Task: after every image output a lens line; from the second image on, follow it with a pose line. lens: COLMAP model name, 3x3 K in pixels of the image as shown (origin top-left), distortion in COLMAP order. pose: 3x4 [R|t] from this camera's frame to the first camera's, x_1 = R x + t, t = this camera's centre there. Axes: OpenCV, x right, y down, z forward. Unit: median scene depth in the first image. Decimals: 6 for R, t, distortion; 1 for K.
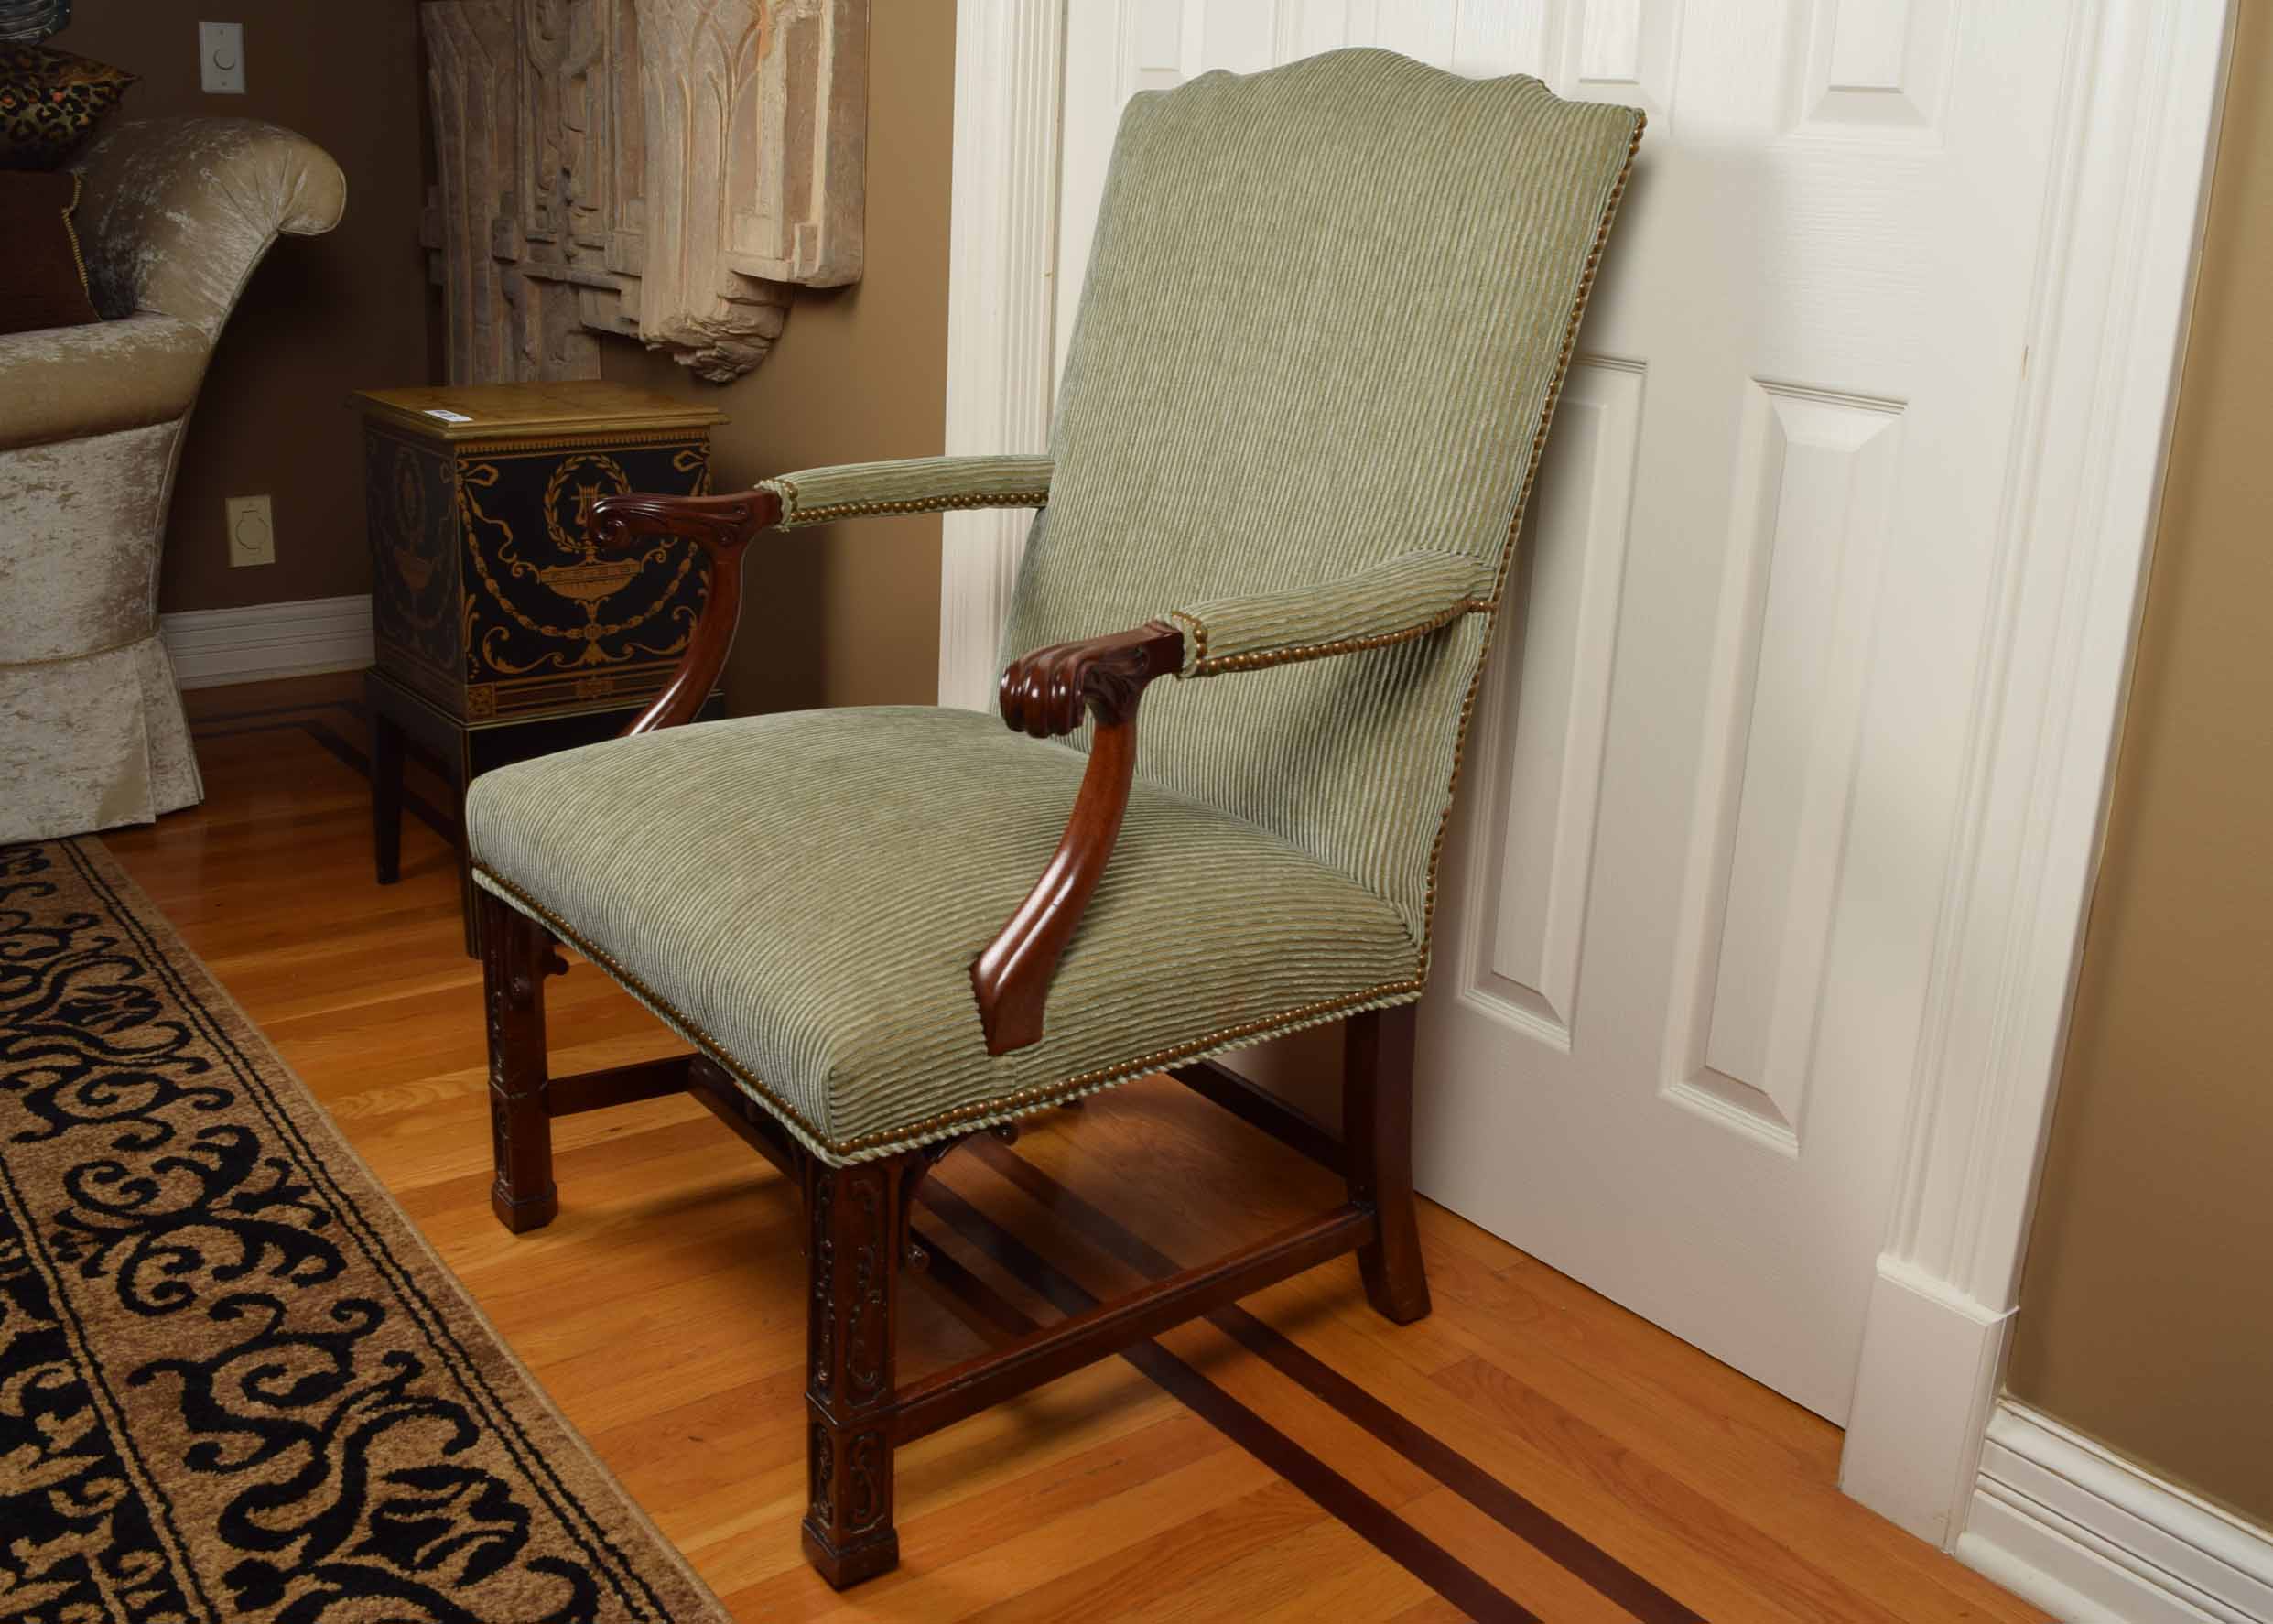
lens RADIAL K [[2089.2, 0, 1140.8], [0, 2089.2, 809.4], [0, 0, 1]] dist [-0.095072, 0.000000]
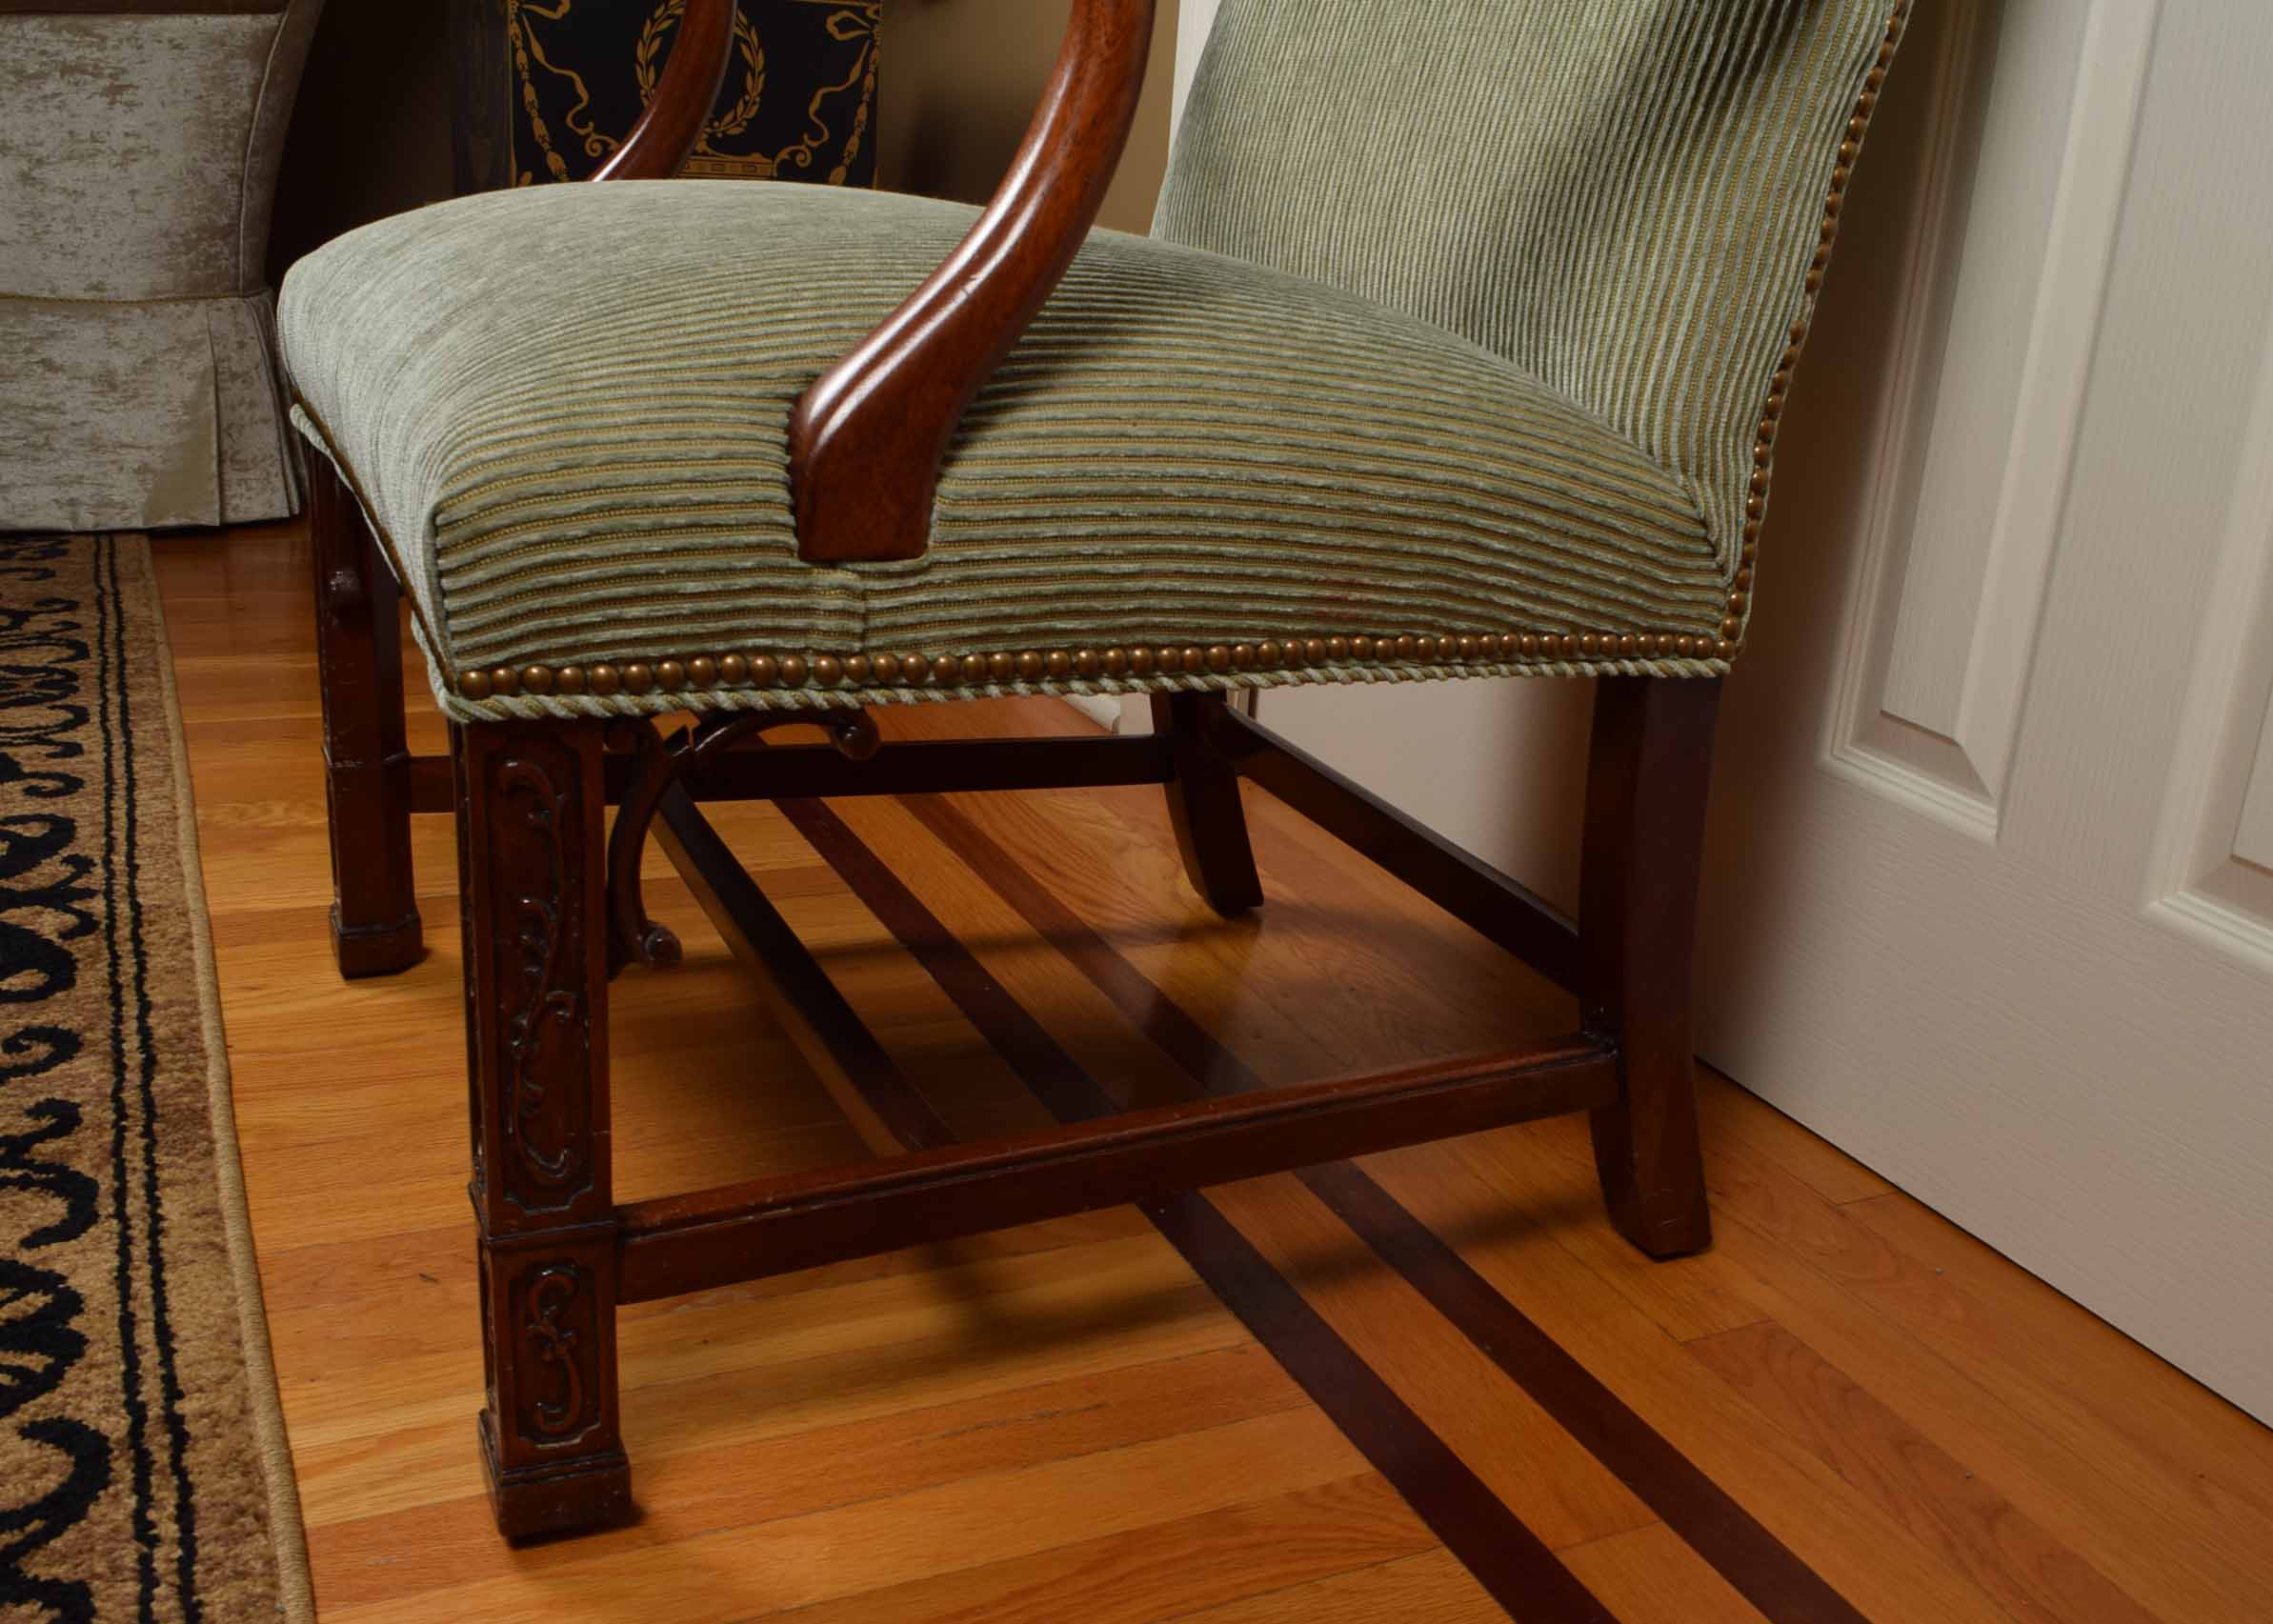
lens RADIAL K [[2493.4, 0, 1131.5], [0, 2493.4, 822.8], [0, 0, 1]] dist [-0.097429, 0.000000]
pose [[0.982901, 0.097422, -0.156255, 0.085340], [-0.089939, 0.994467, 0.054284, 0.110187], [0.160679, -0.039302, 0.986224, 0.311763]]
